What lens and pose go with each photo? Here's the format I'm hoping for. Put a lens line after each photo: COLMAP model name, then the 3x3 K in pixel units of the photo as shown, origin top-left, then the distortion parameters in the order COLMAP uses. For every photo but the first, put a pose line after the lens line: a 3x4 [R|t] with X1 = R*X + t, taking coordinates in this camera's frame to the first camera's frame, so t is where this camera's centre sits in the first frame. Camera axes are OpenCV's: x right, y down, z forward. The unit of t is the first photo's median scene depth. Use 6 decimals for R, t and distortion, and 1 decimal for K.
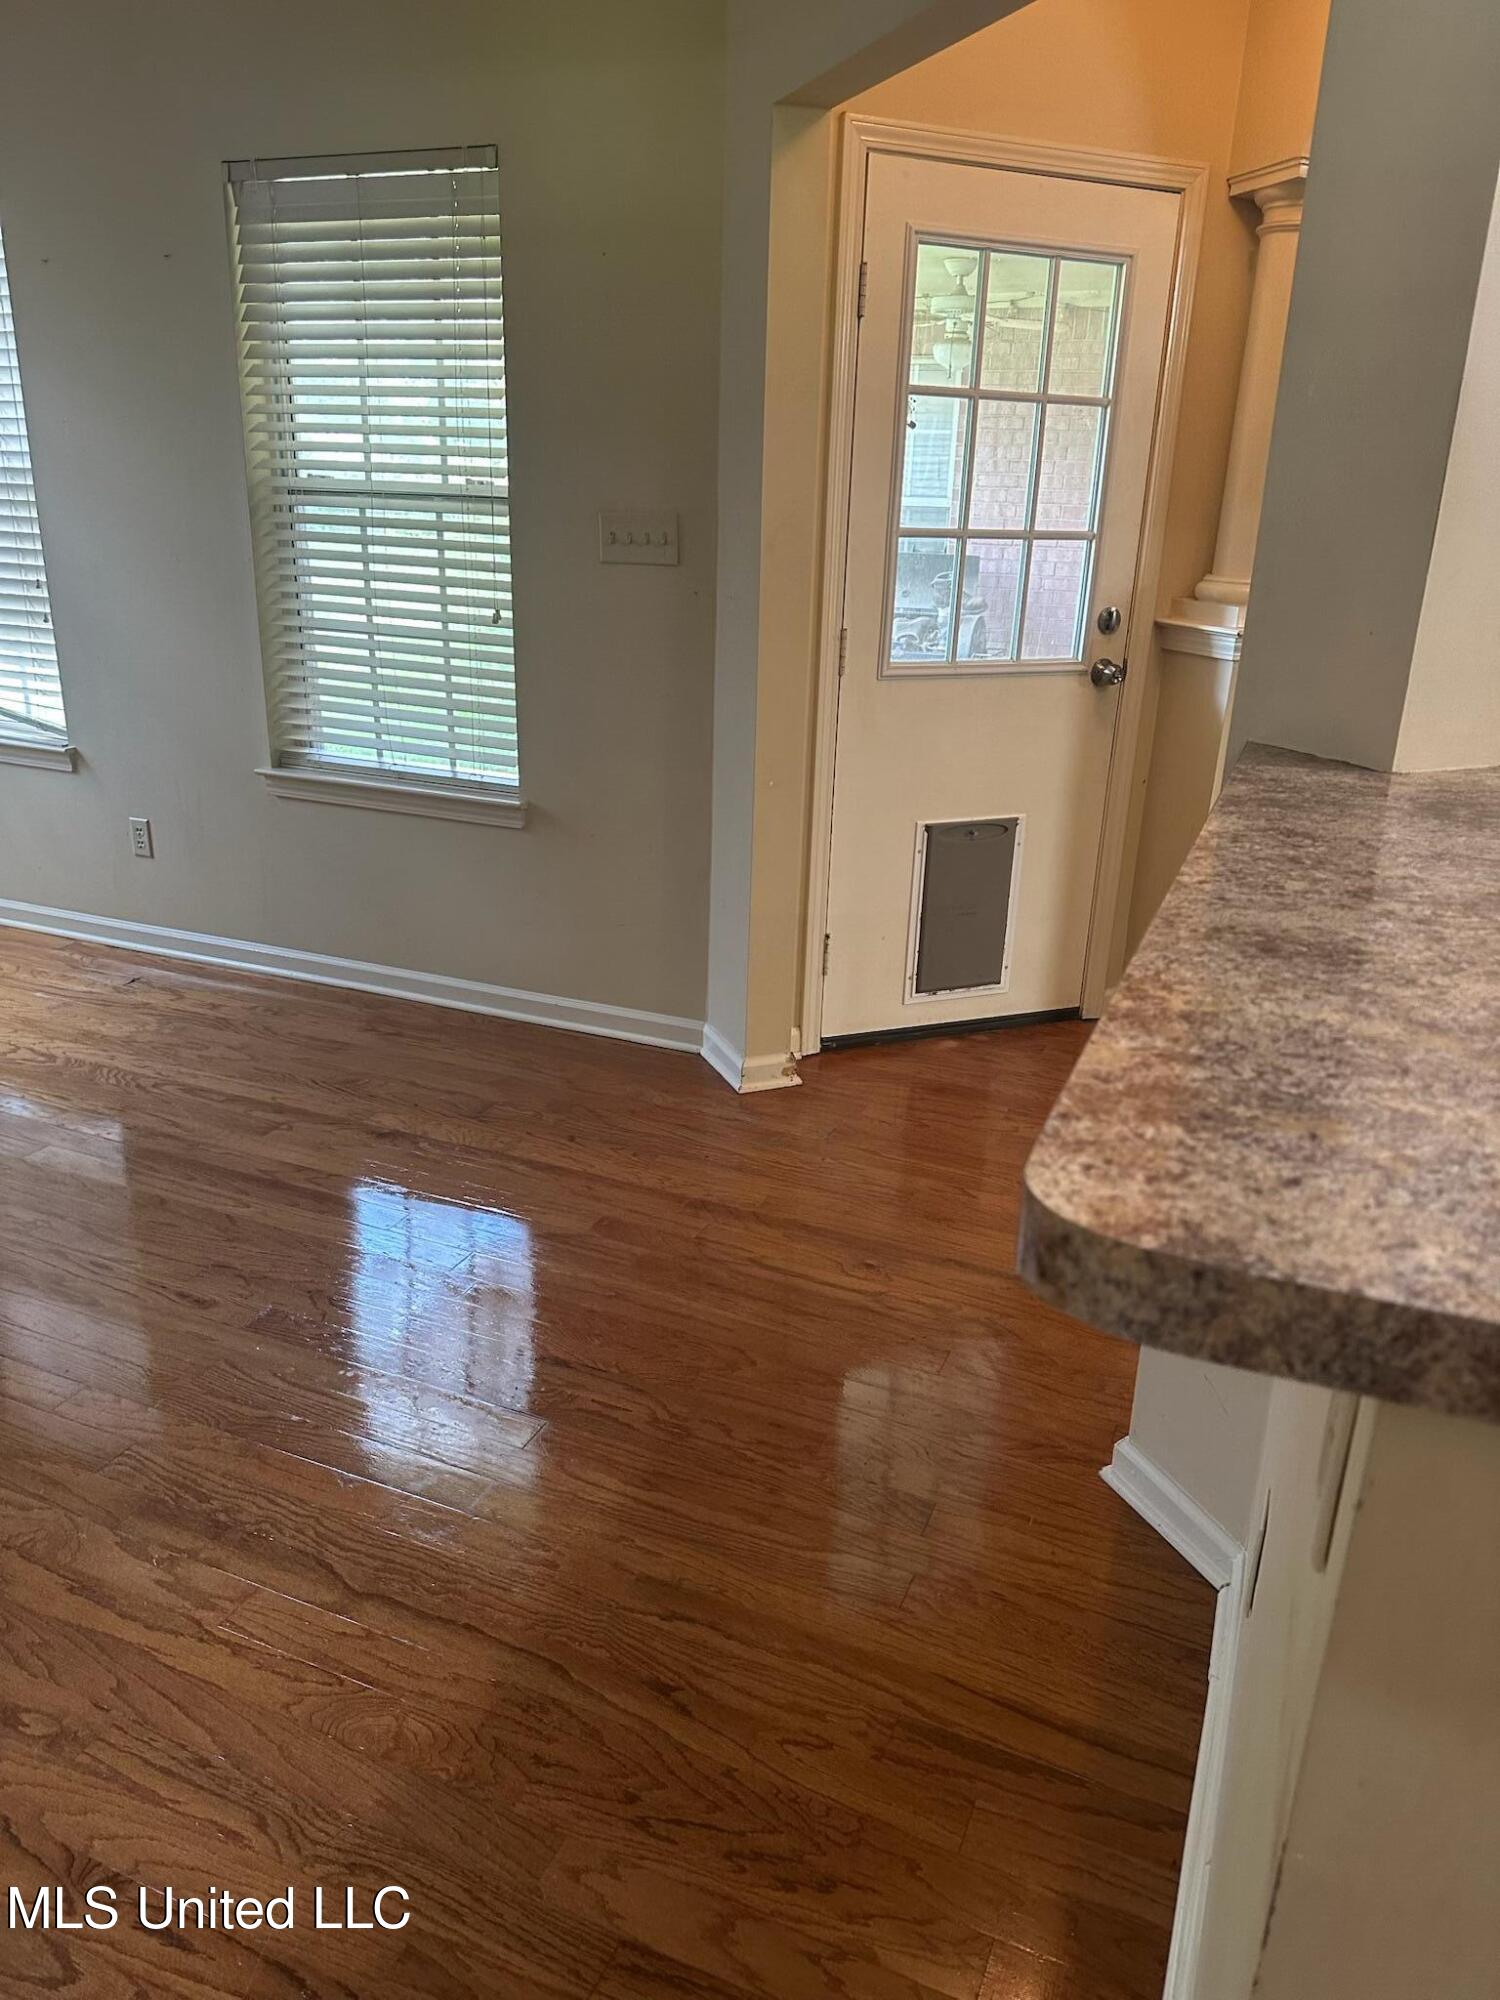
lens RADIAL K [[1416.2, 0, 746.7], [0, 1416.2, 1006.9], [0, 0, 1]] dist [0.047404, -0.050186]
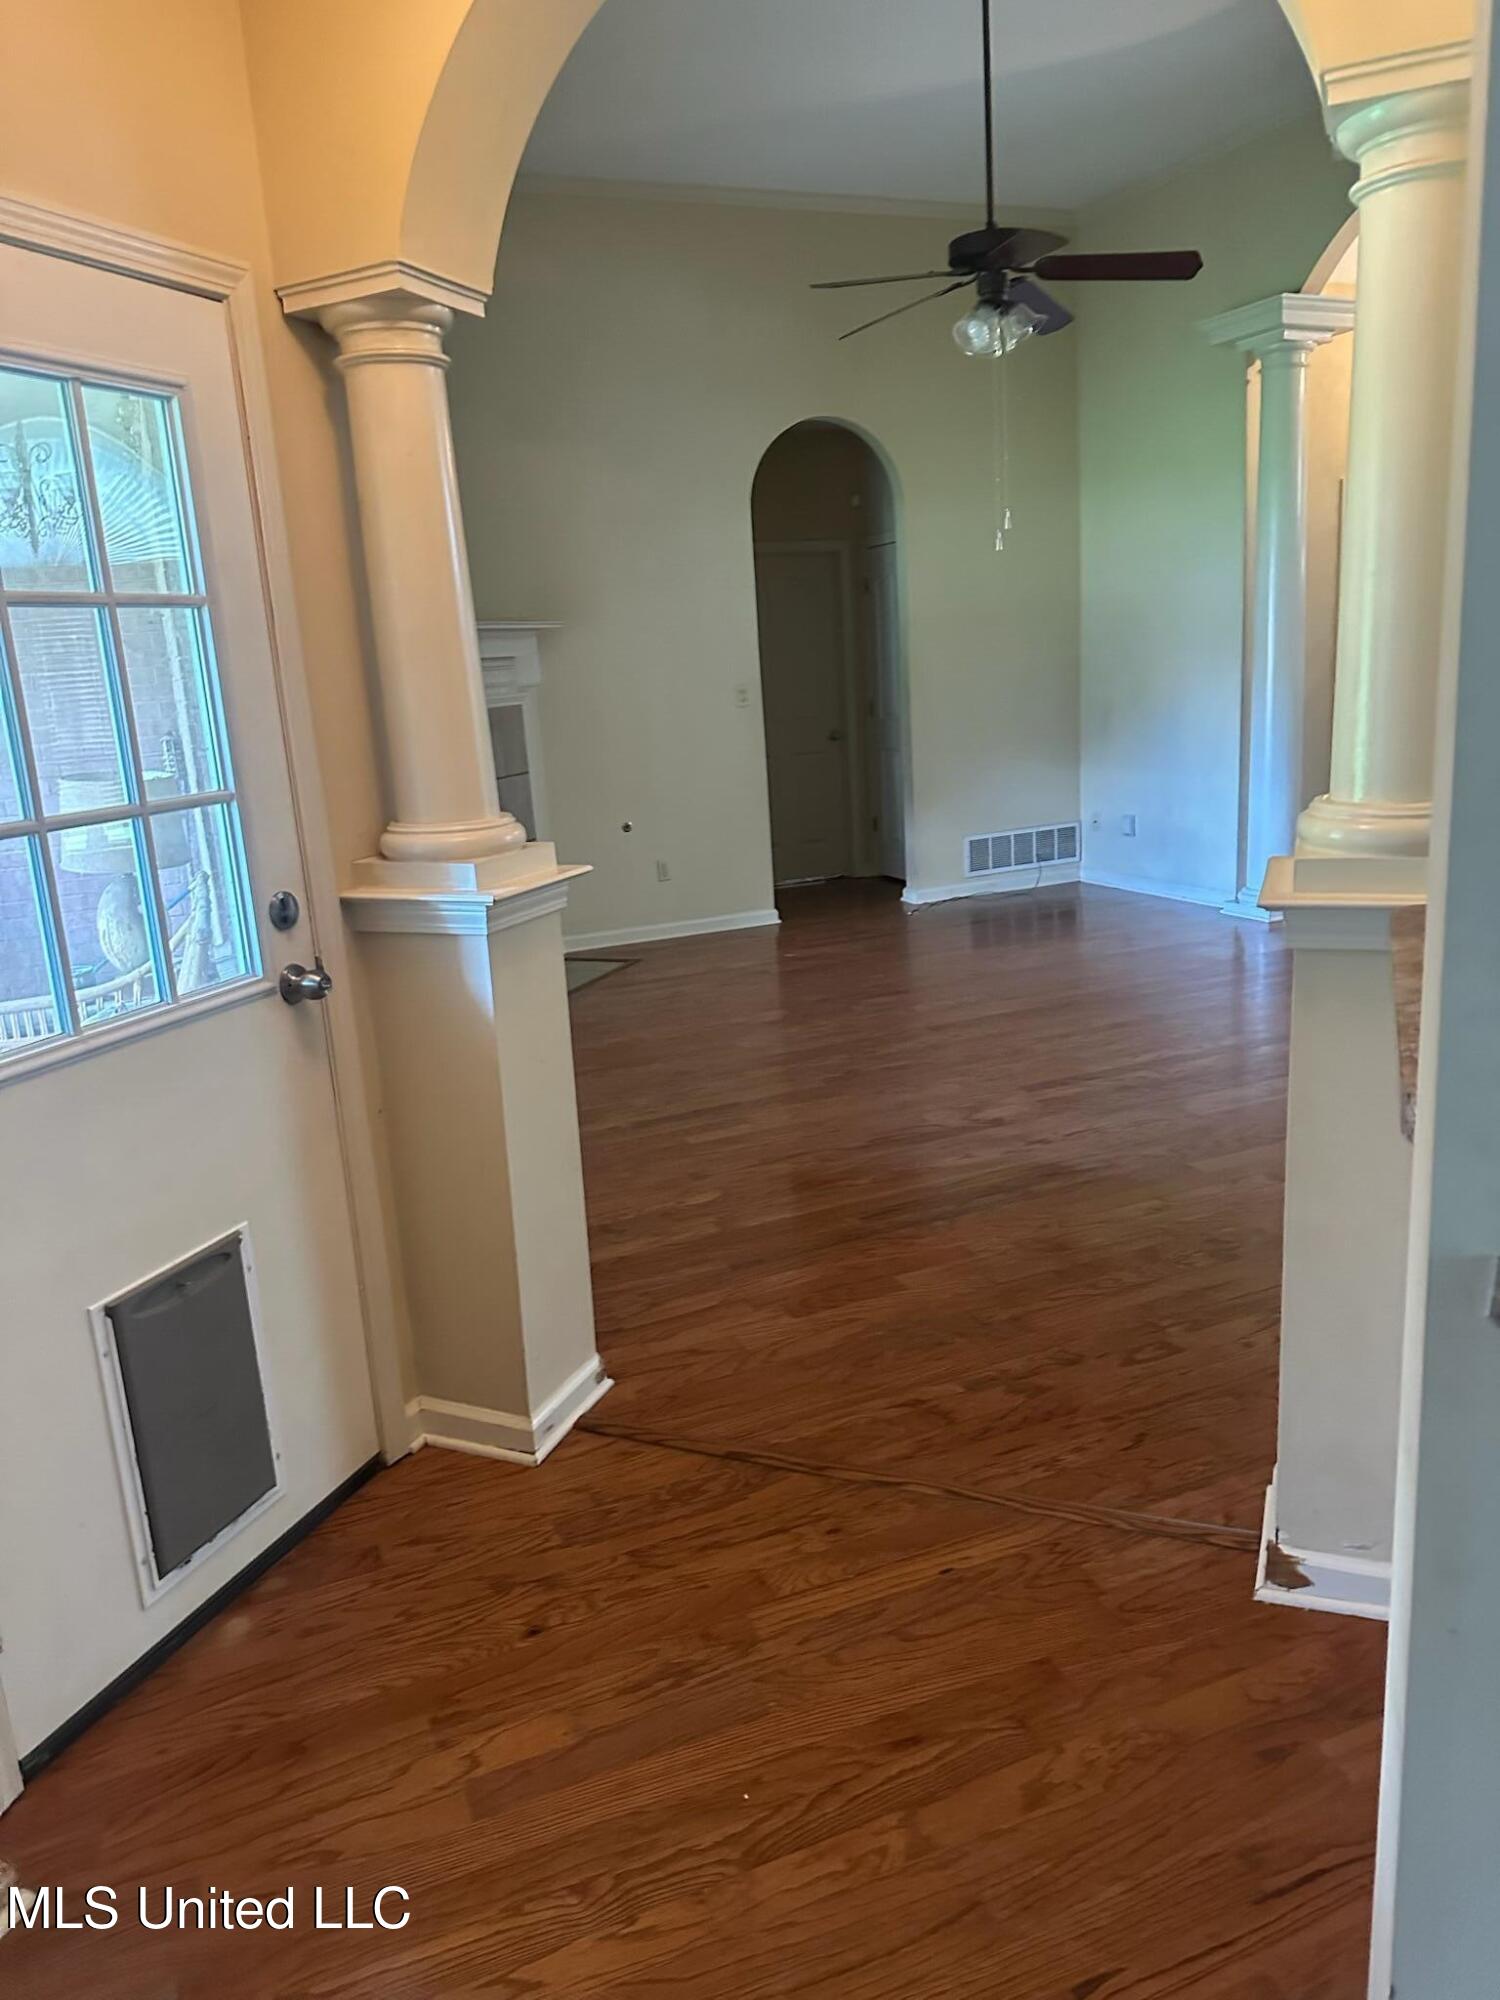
lens RADIAL K [[1416.2, 0, 753.2], [0, 1416.2, 997.3], [0, 0, 1]] dist [0.047404, -0.050186]
pose [[0.710210, -0.237997, 0.662540, -0.040163], [0.322527, 0.946543, -0.005717, -0.157890], [-0.625762, 0.217747, 0.749005, 0.372007]]
